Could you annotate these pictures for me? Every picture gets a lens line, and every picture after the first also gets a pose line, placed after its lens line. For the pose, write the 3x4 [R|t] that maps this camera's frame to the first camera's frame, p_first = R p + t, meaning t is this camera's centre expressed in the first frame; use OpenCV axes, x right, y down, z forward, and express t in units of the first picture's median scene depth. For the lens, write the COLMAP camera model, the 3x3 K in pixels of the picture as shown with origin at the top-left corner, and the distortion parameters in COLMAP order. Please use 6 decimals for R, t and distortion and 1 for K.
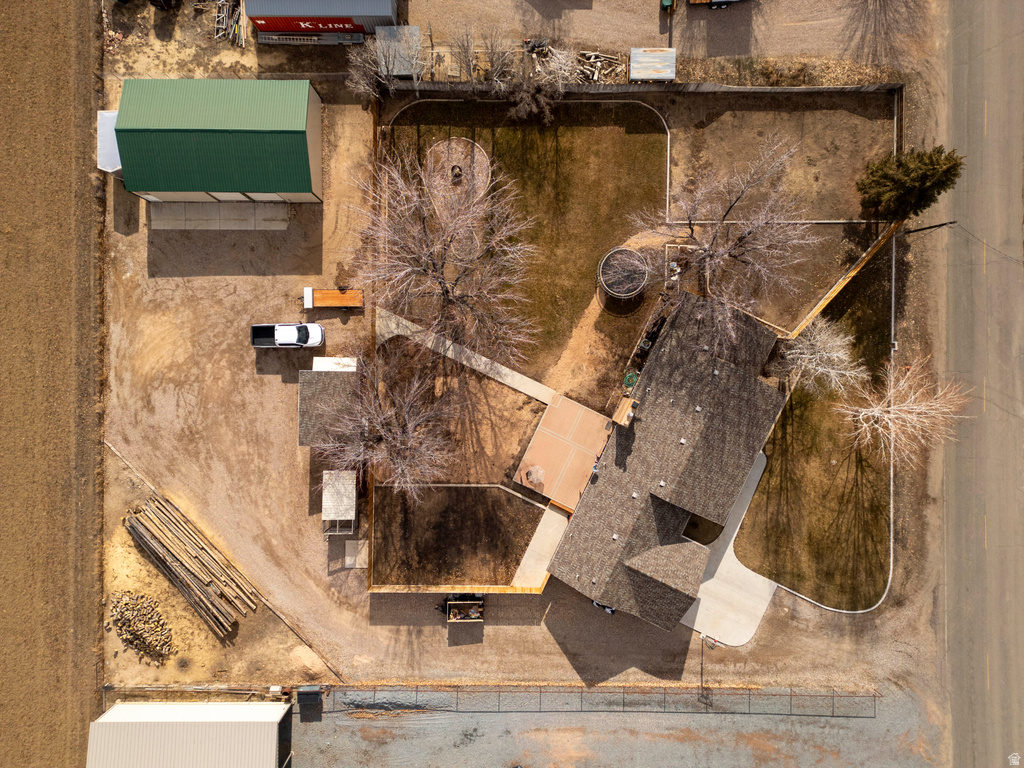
lens RADIAL K [[707.9, 0, 512.9], [0, 707.9, 384.9], [0, 0, 1]] dist [0.088749, -0.081971]
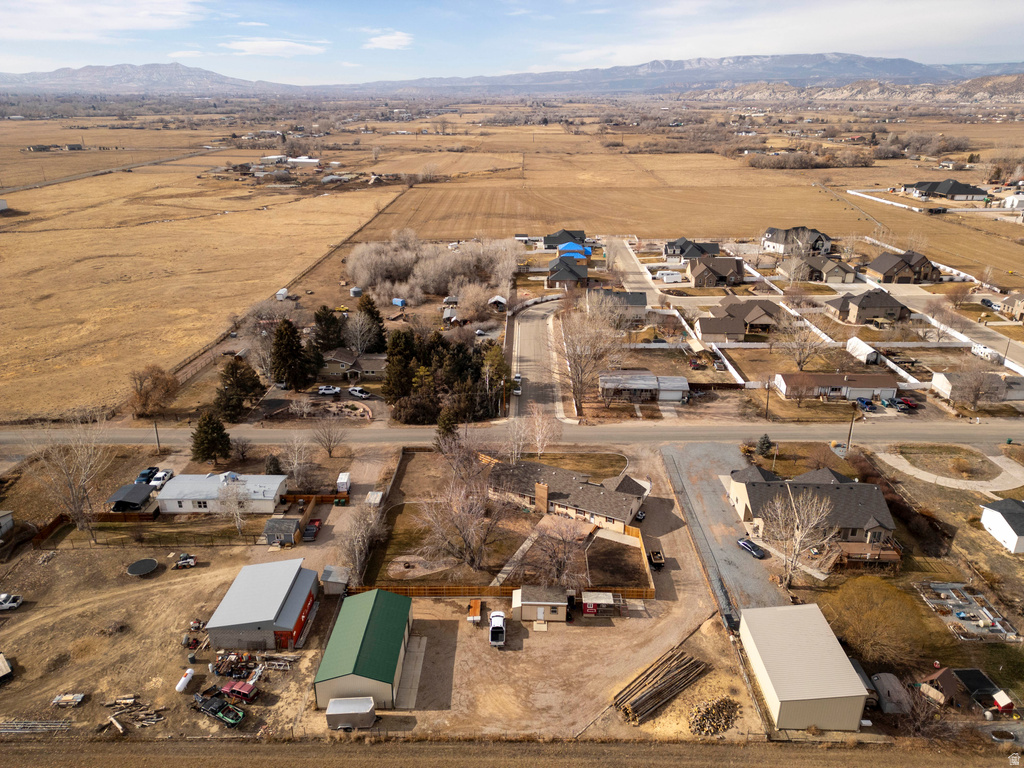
lens RADIAL K [[707.9, 0, 512.9], [0, 707.9, 384.9], [0, 0, 1]] dist [0.088749, -0.081971]
pose [[0.015888, -0.366084, 0.930446, -1.532158], [0.999816, -0.004162, -0.018710, -0.005495], [0.010722, 0.930573, 0.365950, -0.046560]]
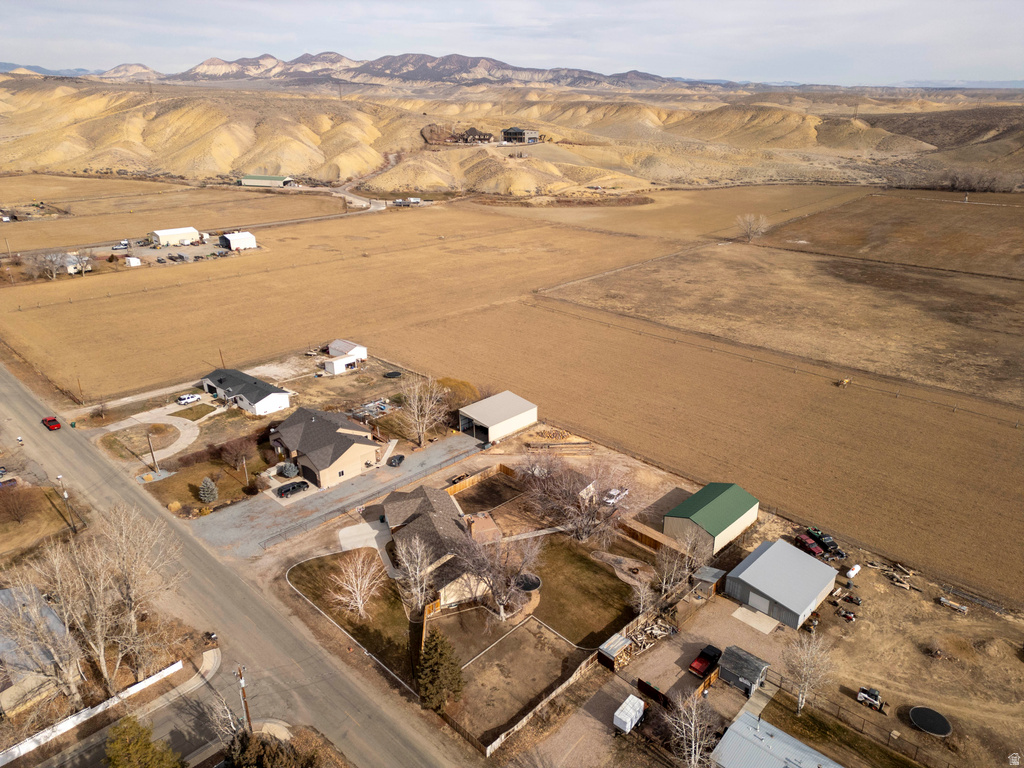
lens RADIAL K [[707.9, 0, 512.9], [0, 707.9, 384.9], [0, 0, 1]] dist [0.088749, -0.081971]
pose [[-0.691261, 0.270429, -0.670095, 1.162185], [-0.722594, -0.264006, 0.638873, -1.068446], [-0.004139, 0.925834, 0.377907, -0.070748]]
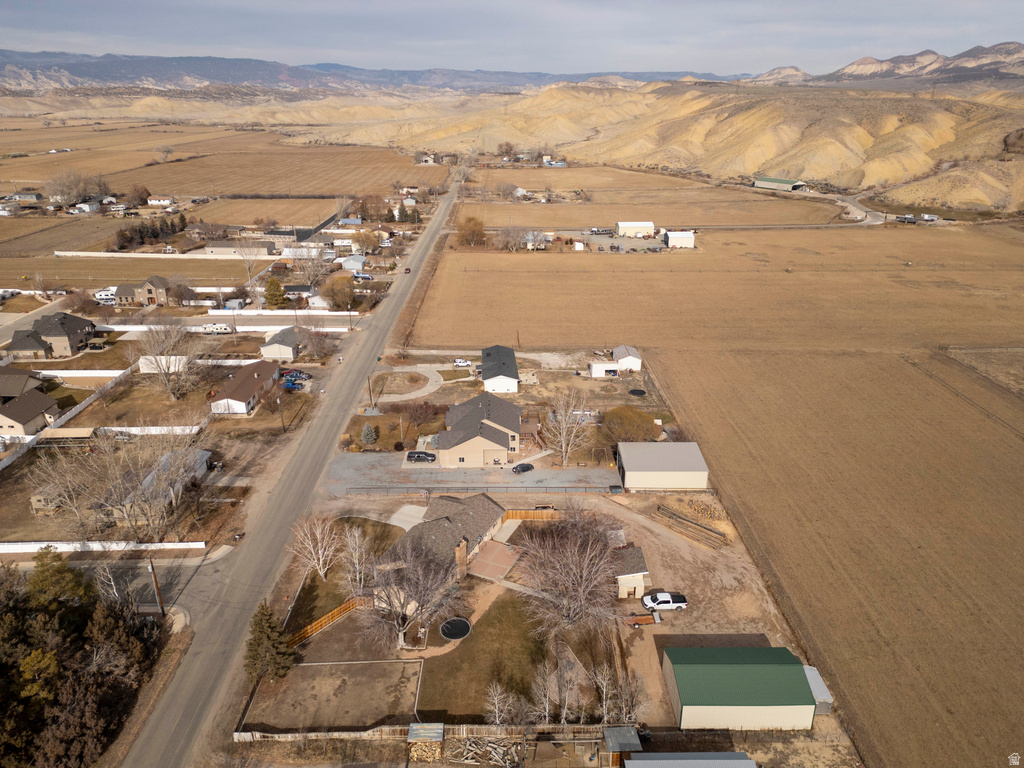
lens RADIAL K [[707.9, 0, 512.9], [0, 707.9, 384.9], [0, 0, 1]] dist [0.088749, -0.081971]
pose [[-0.999844, 0.008754, -0.015344, 0.049853], [-0.017514, -0.377802, 0.925721, -1.368273], [0.002307, 0.925845, 0.377896, -0.072875]]
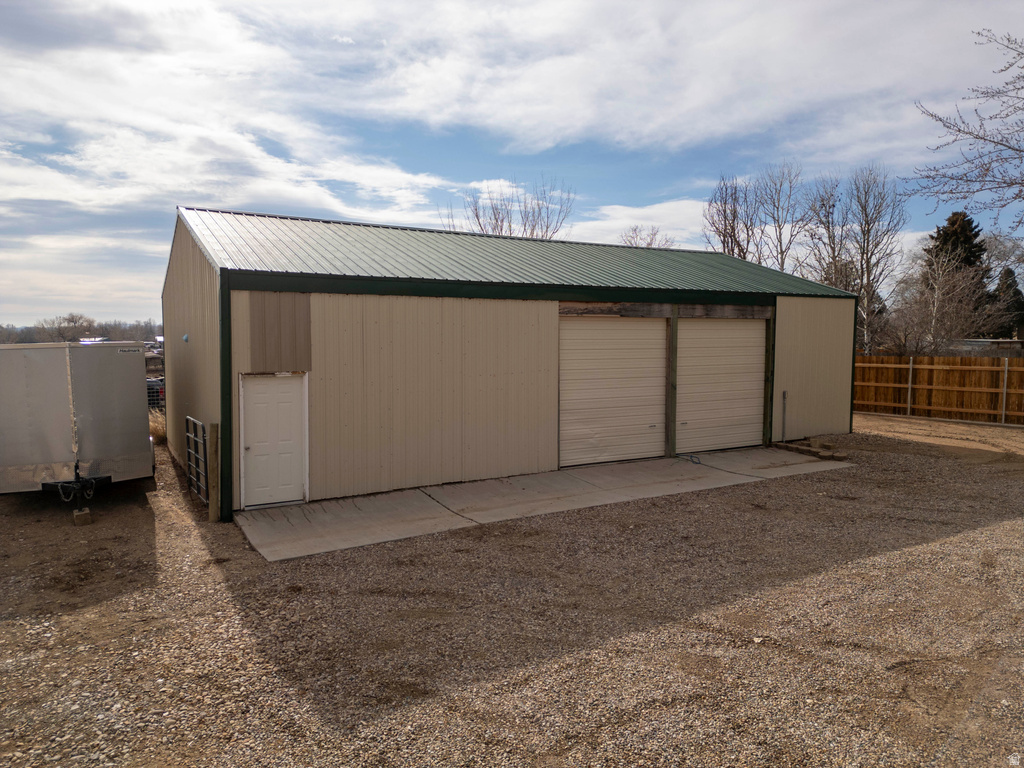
lens RADIAL K [[707.9, 0, 512.9], [0, 707.9, 384.9], [0, 0, 1]] dist [0.088749, -0.081971]
pose [[0.857649, -0.028964, 0.513419, -0.534158], [0.514235, 0.047520, -0.856332, -0.074713], [0.000406, 0.998450, 0.055650, 0.964831]]
